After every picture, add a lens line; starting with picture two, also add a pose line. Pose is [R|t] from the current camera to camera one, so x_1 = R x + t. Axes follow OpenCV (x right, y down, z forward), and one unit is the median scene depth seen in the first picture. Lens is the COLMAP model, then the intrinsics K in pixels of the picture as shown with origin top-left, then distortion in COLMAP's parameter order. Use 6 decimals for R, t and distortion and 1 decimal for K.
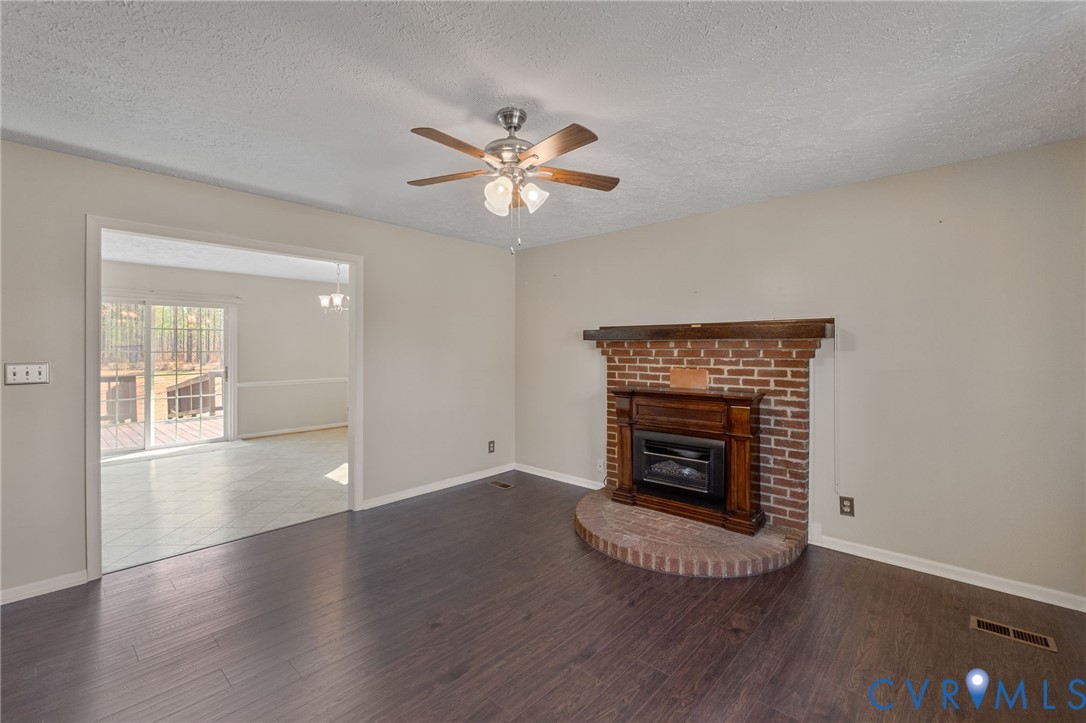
lens RADIAL K [[470.6, 0, 548.3], [0, 470.6, 345.2], [0, 0, 1]] dist [-0.001162, -0.000213]
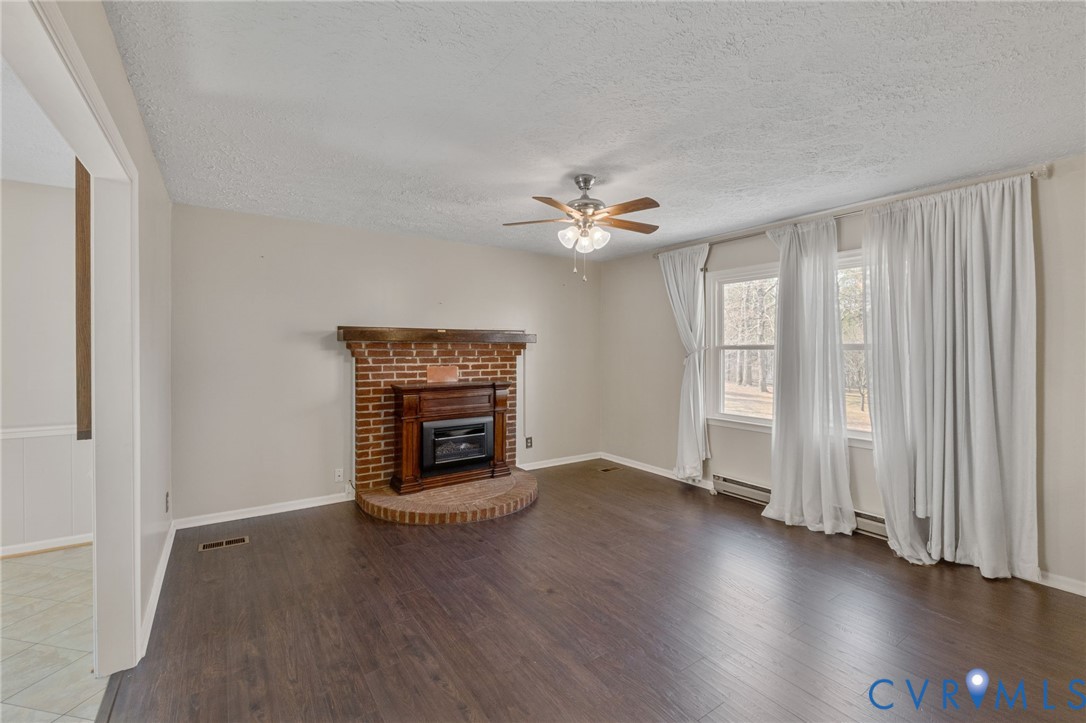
lens RADIAL K [[470.6, 0, 548.3], [0, 470.6, 345.2], [0, 0, 1]] dist [-0.001162, -0.000213]
pose [[0.227249, 0.009470, 0.973791, -0.860869], [-0.005444, 0.999949, -0.008454, 0.005166], [-0.973821, -0.003381, 0.227290, 0.472995]]
